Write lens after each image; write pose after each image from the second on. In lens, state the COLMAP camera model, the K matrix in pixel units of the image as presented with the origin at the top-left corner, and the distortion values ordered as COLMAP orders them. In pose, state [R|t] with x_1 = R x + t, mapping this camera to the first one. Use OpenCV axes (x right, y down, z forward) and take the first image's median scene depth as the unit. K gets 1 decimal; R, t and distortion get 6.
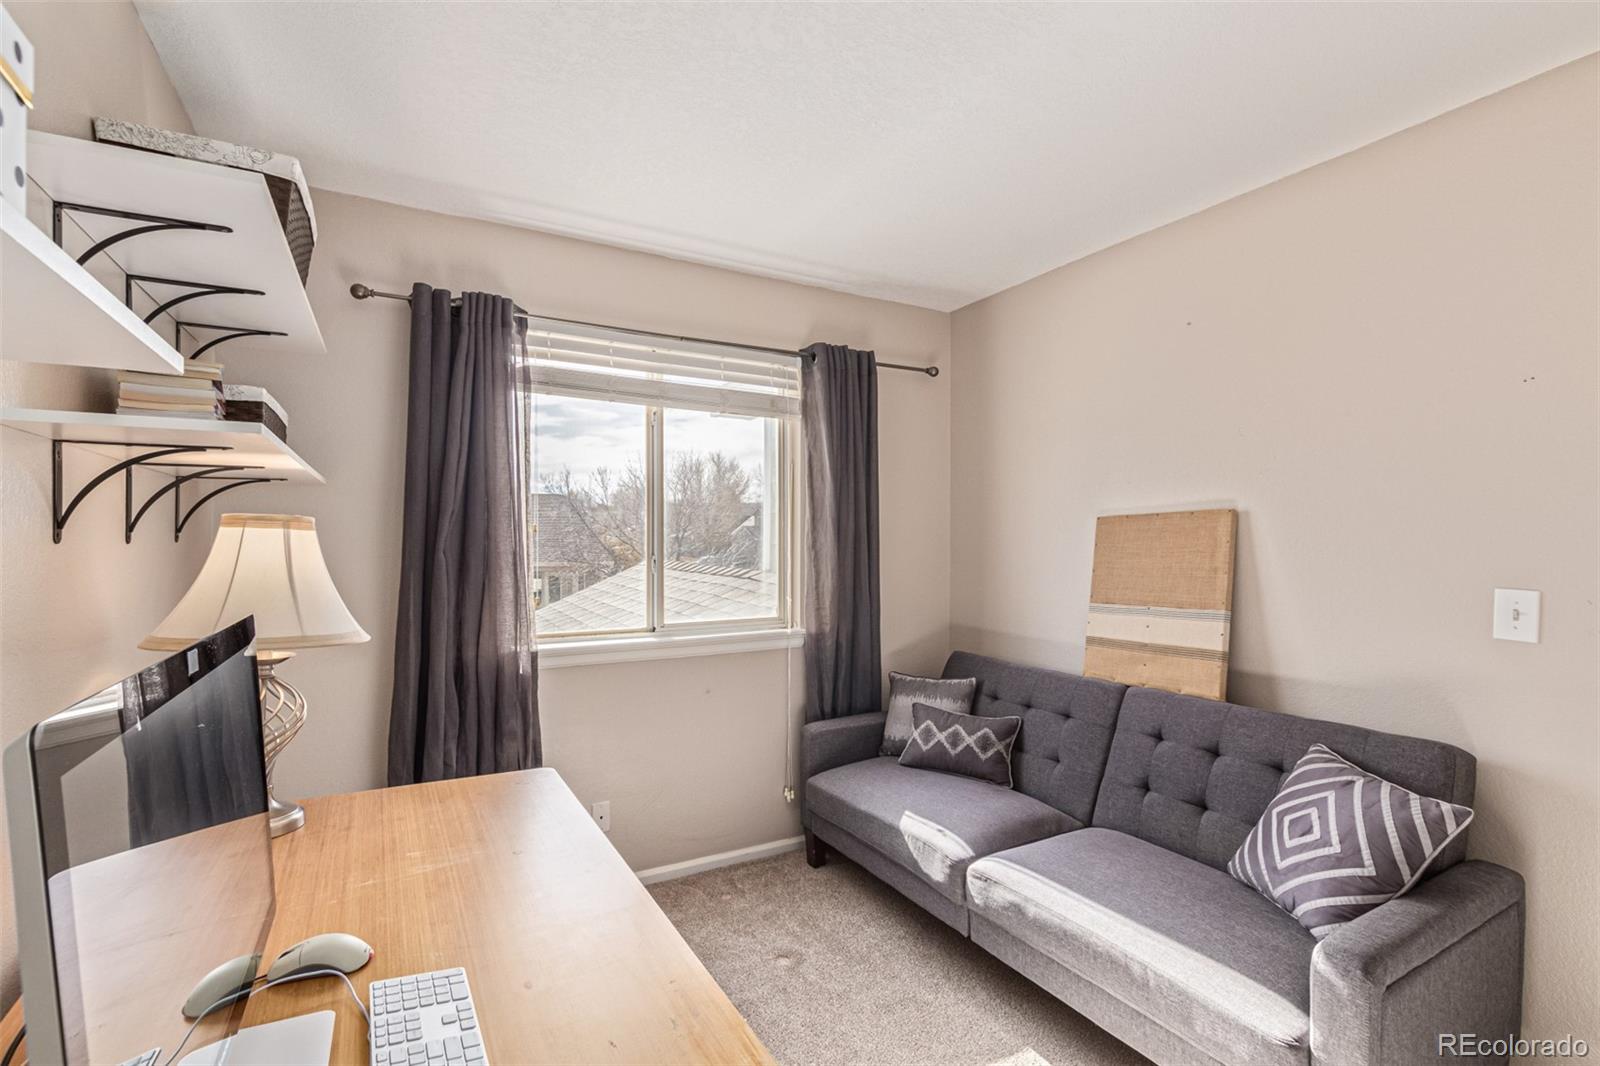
lens RADIAL K [[721.5, 0, 796.6], [0, 721.5, 537.4], [0, 0, 1]] dist [0.001667, -0.000006]
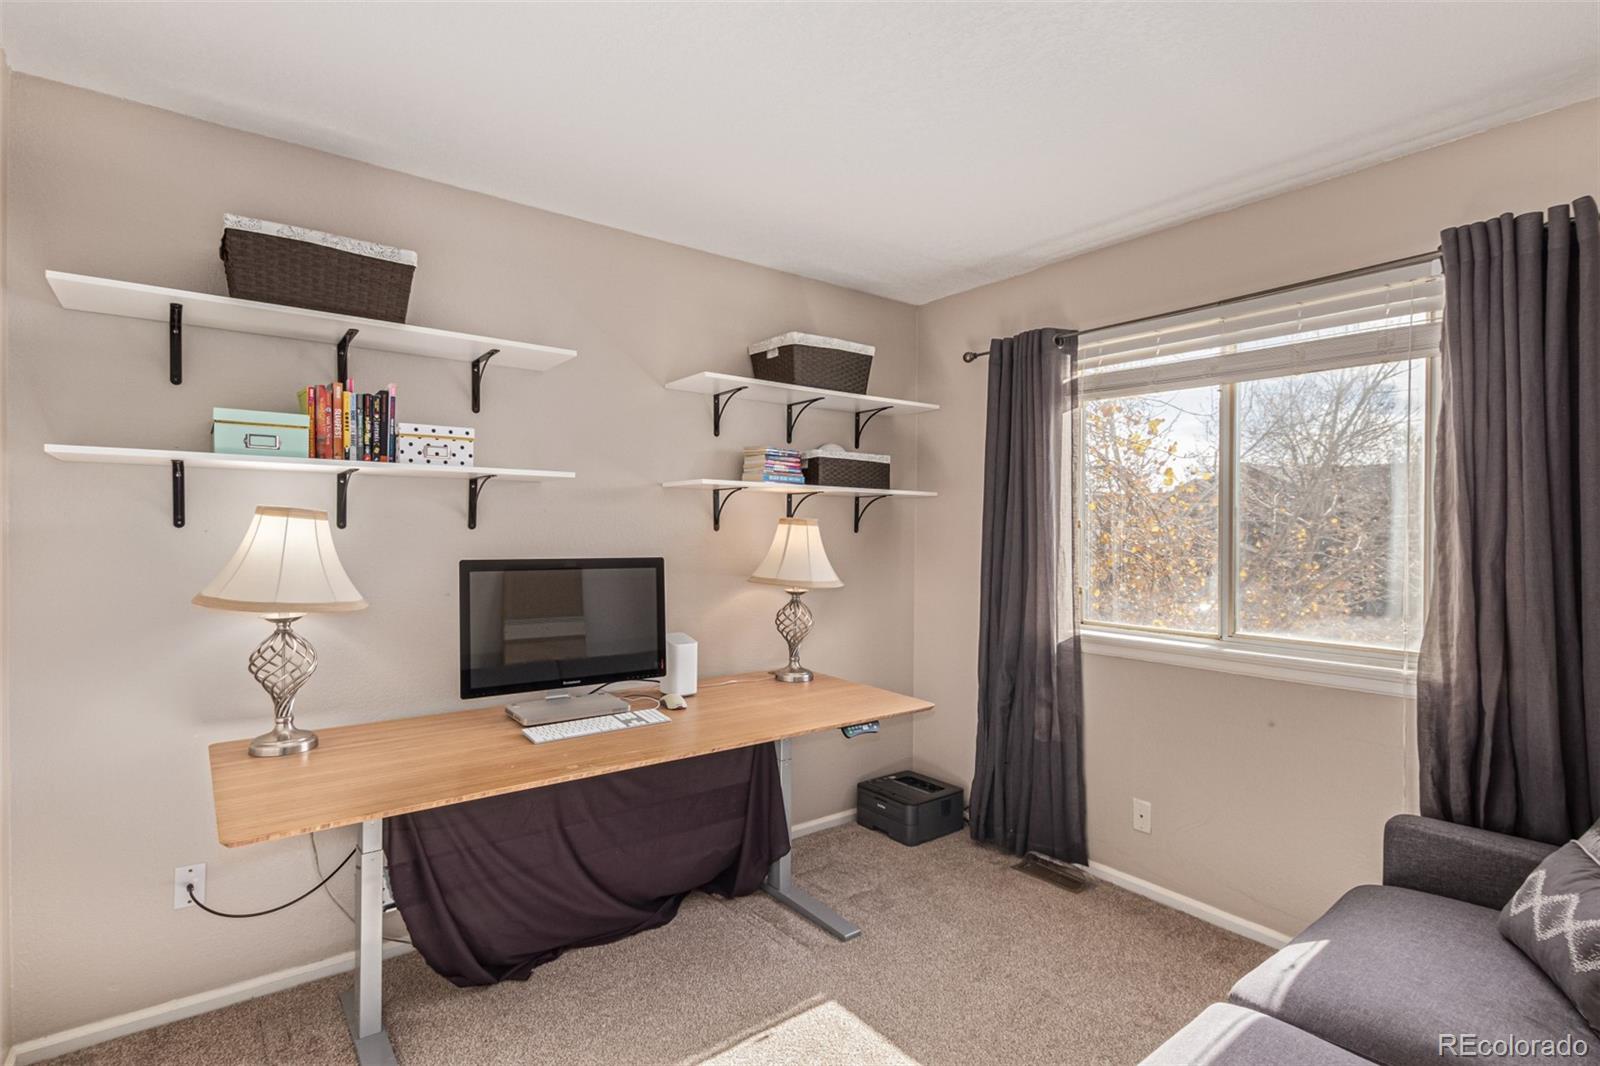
lens RADIAL K [[747.7, 0, 797.1], [0, 747.7, 536.9], [0, 0, 1]] dist [0.002716, -0.000160]
pose [[0.175582, 0.005267, -0.984451, 0.670664], [-0.010208, 0.999942, 0.003529, 0.007041], [0.984412, 0.009430, 0.175626, 0.362890]]
